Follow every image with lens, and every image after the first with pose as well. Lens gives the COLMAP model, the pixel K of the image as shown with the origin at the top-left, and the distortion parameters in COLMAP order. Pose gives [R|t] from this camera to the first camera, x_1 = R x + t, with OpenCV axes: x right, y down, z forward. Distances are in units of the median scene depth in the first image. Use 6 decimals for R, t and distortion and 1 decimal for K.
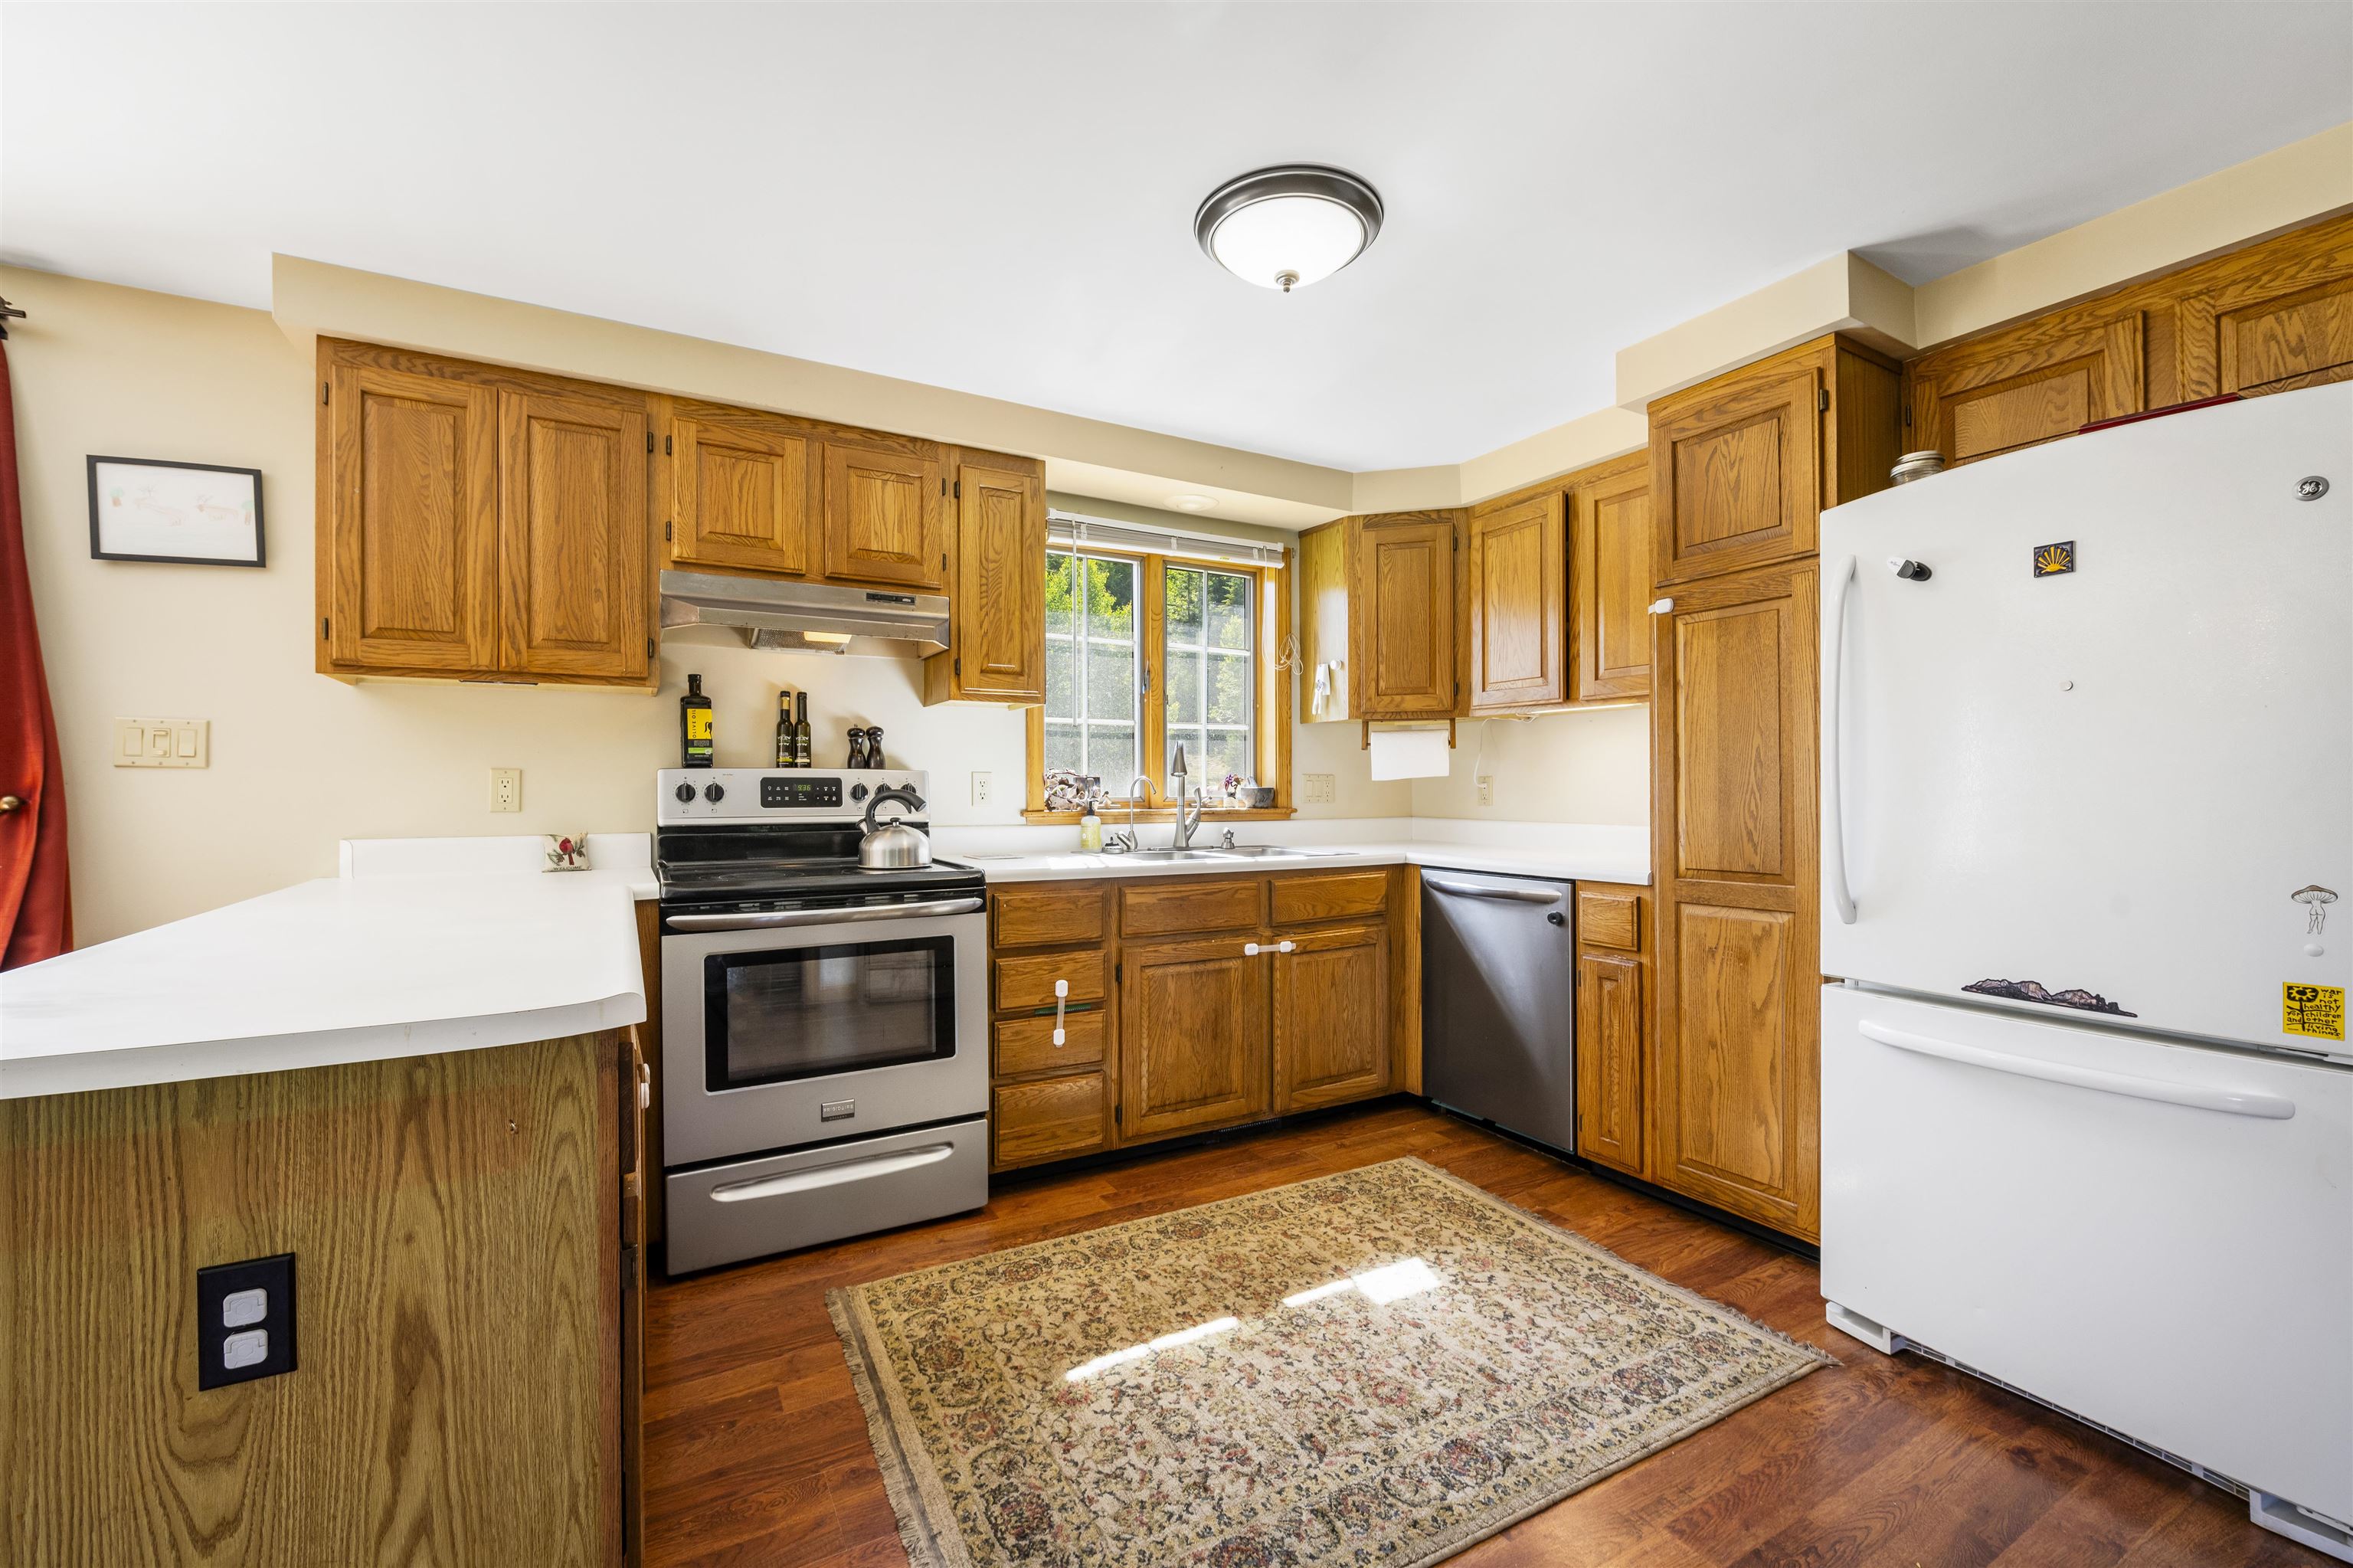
lens RADIAL K [[968.4, 0, 1184.5], [0, 968.4, 776.8], [0, 0, 1]] dist [-0.009806, -0.001021]
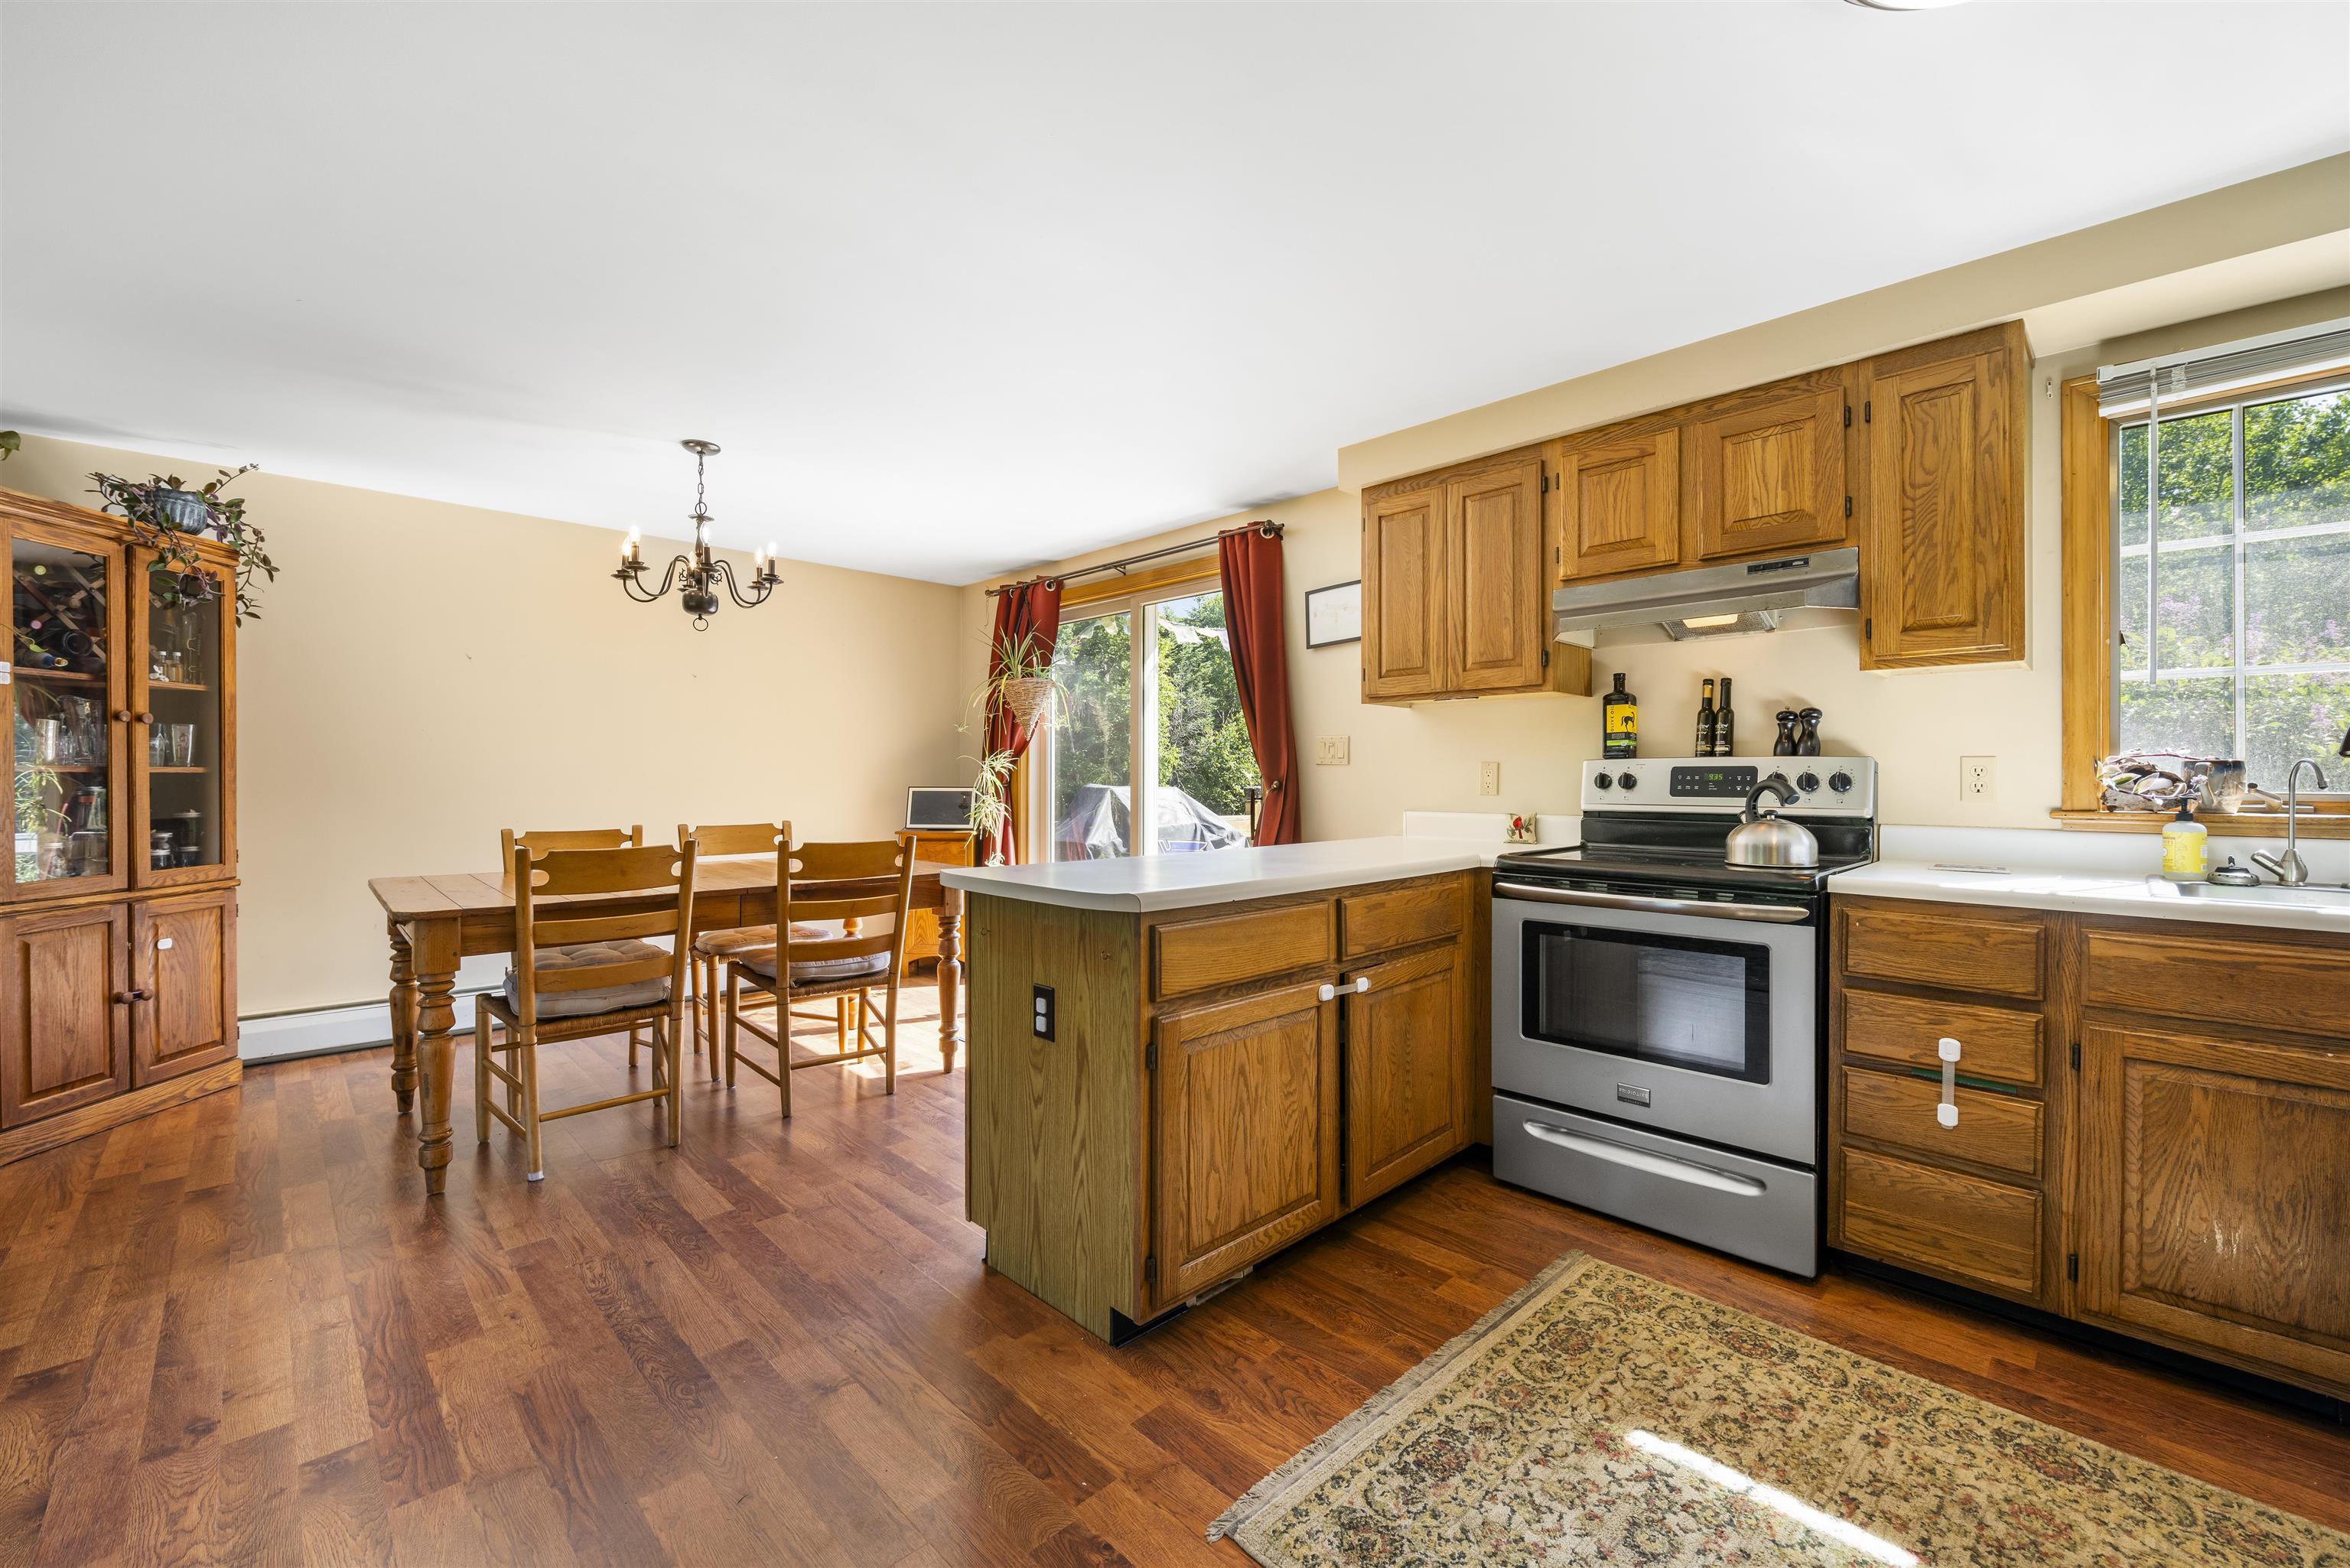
lens RADIAL K [[957.0, 0, 1169.3], [0, 957.0, 763.3], [0, 0, 1]] dist [-0.007533, -0.000577]
pose [[0.241171, -0.011916, -0.970409, 0.479571], [0.010295, 0.999900, -0.009720, 0.001738], [0.970428, -0.007647, 0.241270, 0.275389]]
